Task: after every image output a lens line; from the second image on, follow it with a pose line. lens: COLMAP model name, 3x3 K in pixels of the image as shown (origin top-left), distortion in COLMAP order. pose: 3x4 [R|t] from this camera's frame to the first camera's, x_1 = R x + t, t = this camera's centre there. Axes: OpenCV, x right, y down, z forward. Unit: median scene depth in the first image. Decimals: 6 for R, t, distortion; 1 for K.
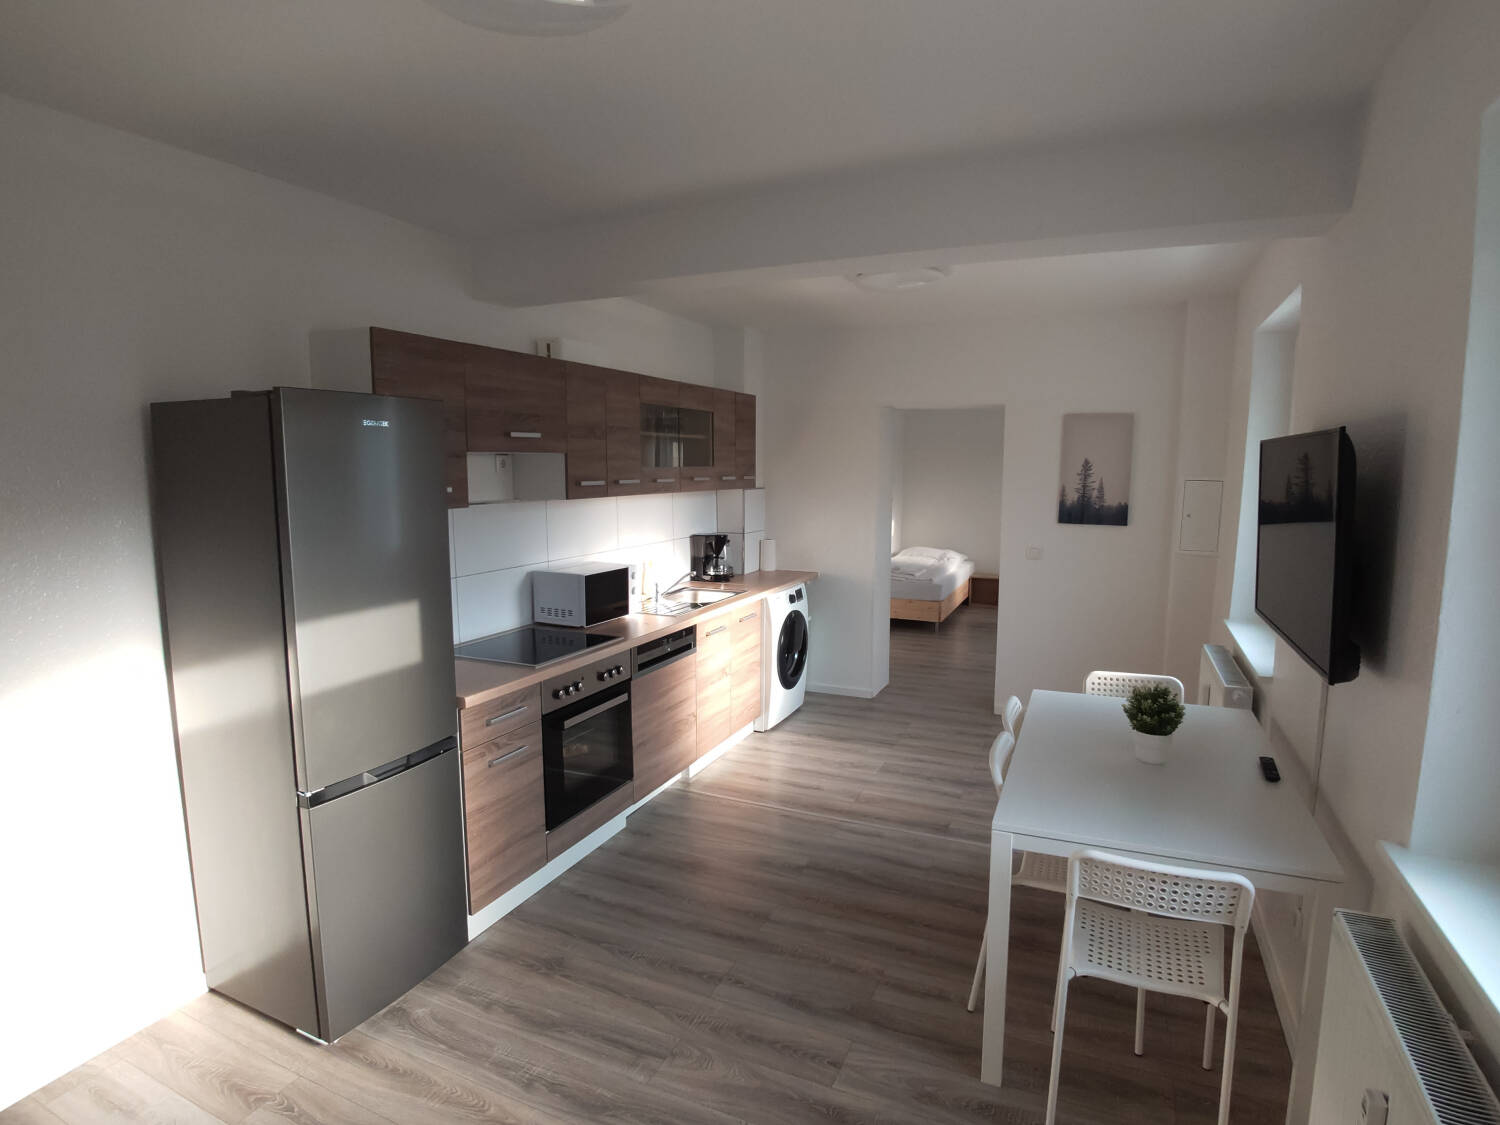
lens RADIAL K [[800.6, 0, 749.9], [0, 800.6, 567.8], [0, 0, 1]] dist [-0.051593, -0.000564]
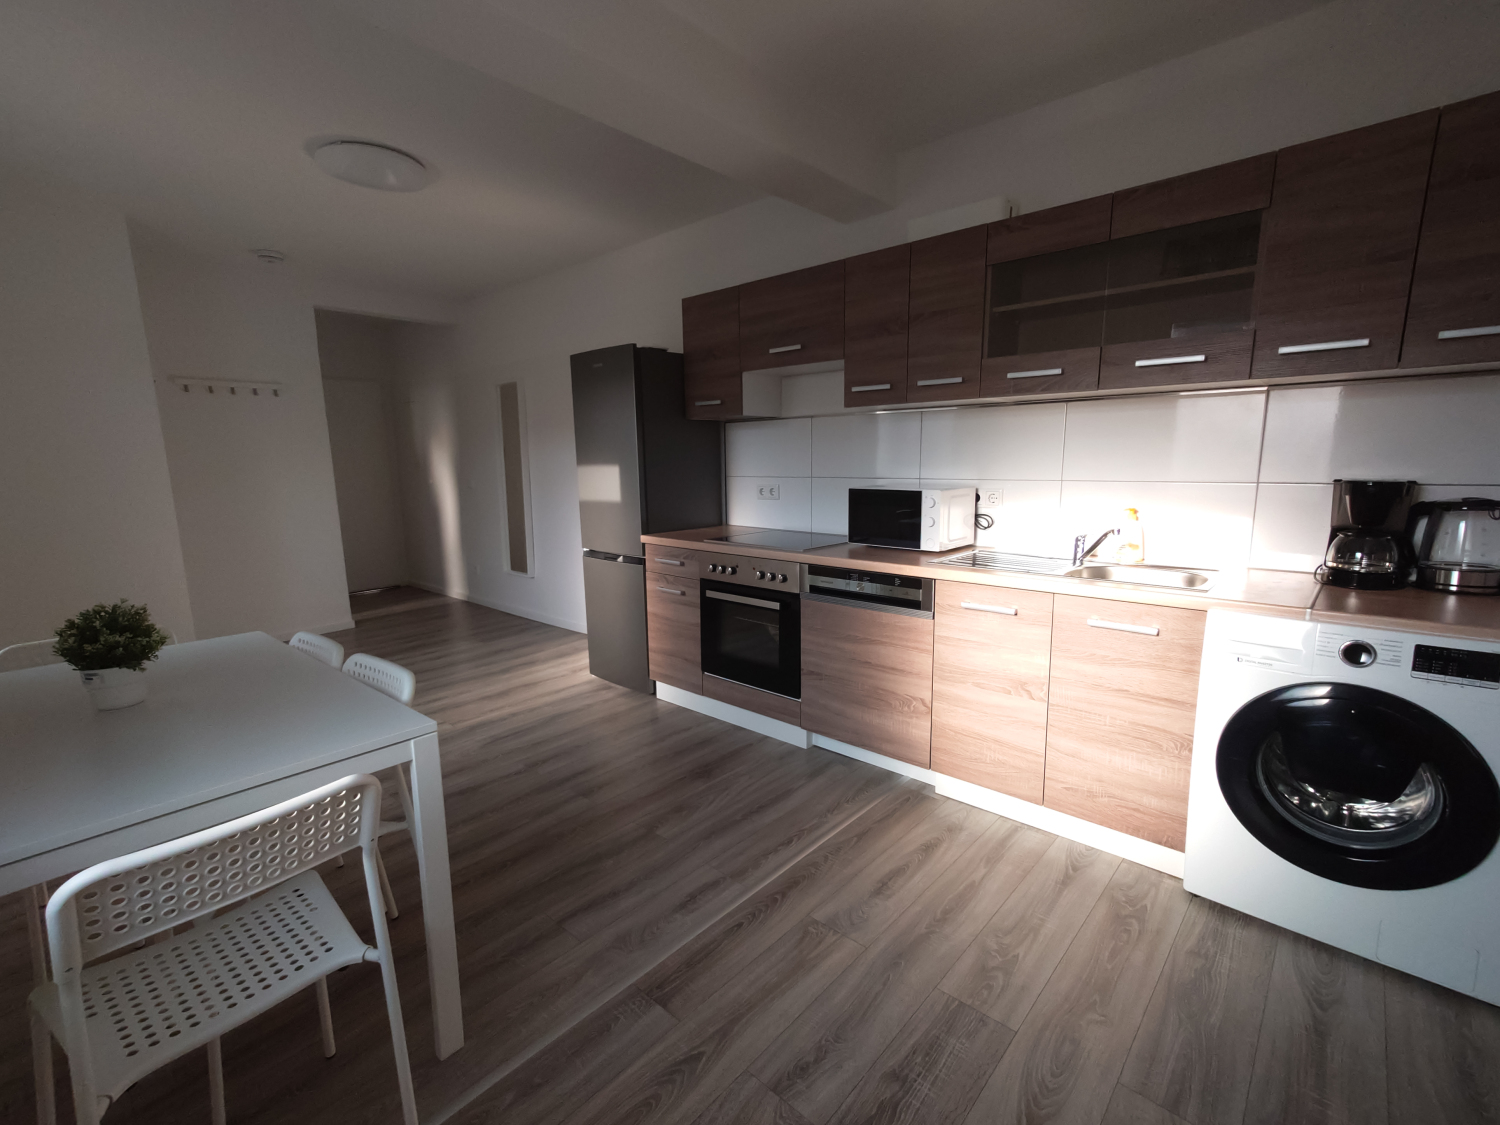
lens RADIAL K [[673.1, 0, 755.4], [0, 673.1, 564.7], [0, 0, 1]] dist [-0.011263, -0.001711]
pose [[-0.297068, 0.158586, -0.941595, 0.602657], [-0.106591, 0.974441, 0.197747, -0.048053], [0.948888, 0.159110, -0.272572, 1.141803]]
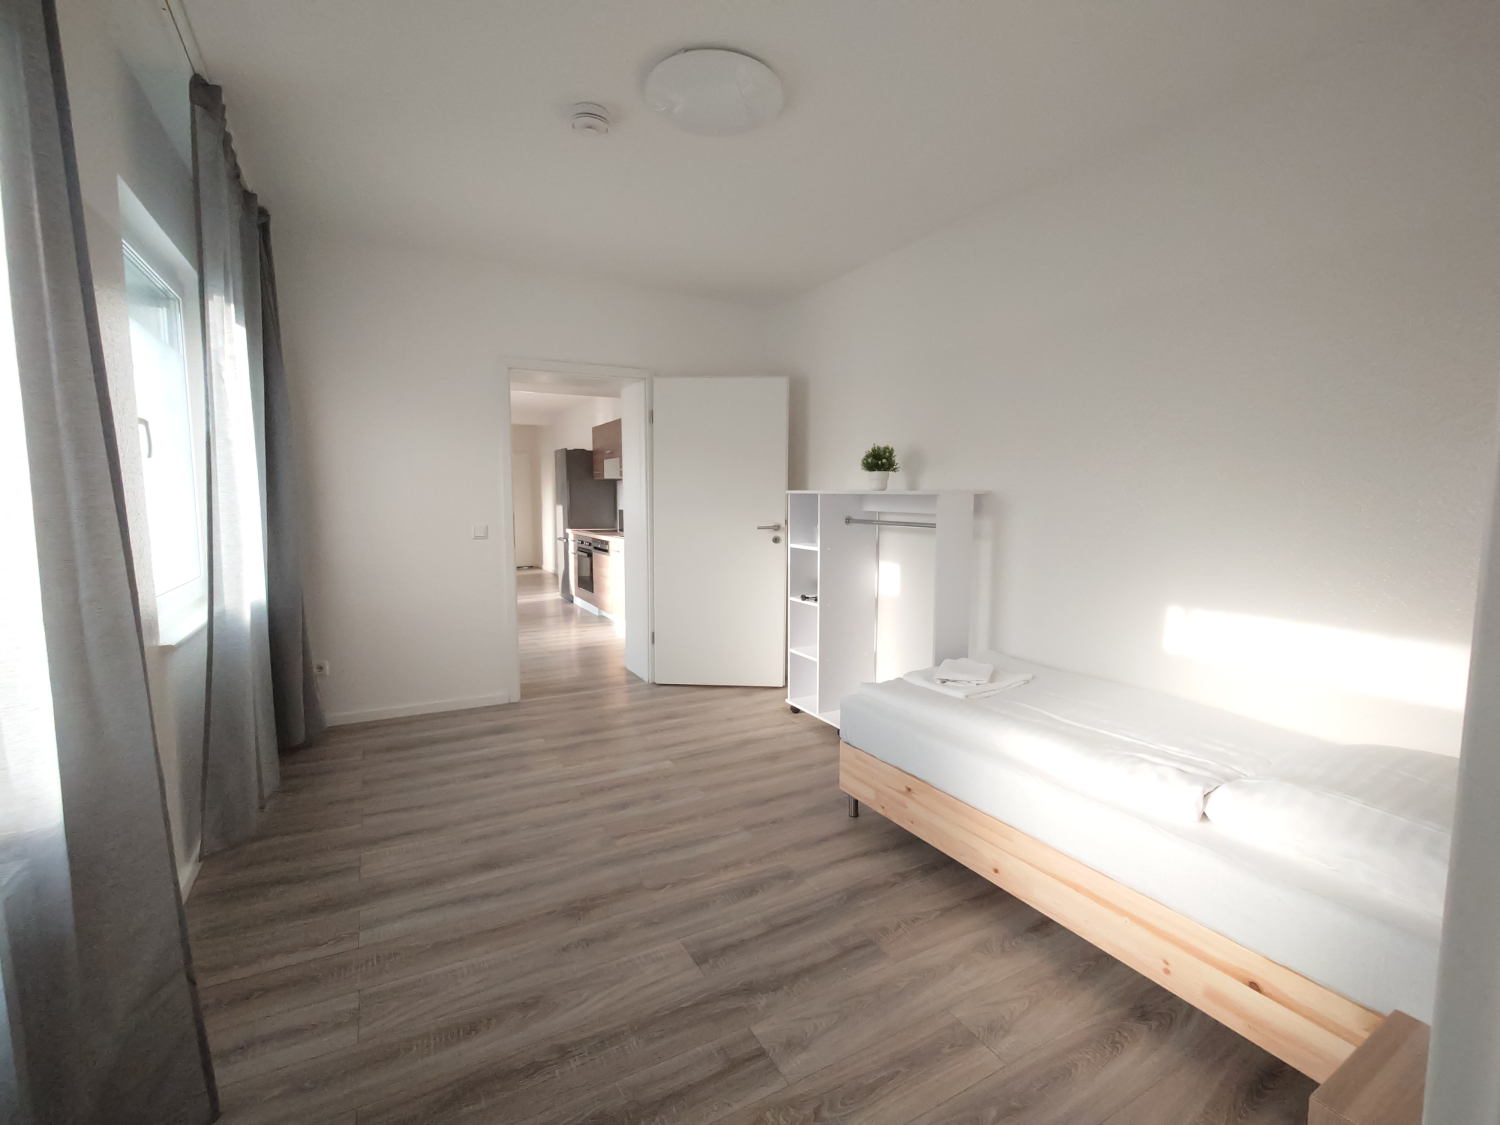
lens RADIAL K [[673.1, 0, 751.2], [0, 673.1, 557.9], [0, 0, 1]] dist [-0.011263, -0.001711]
pose [[-0.578360, 0.069617, -0.812806, 1.193877], [-0.113087, 0.979890, 0.164397, -0.221162], [0.807906, 0.186998, -0.558856, 2.478045]]
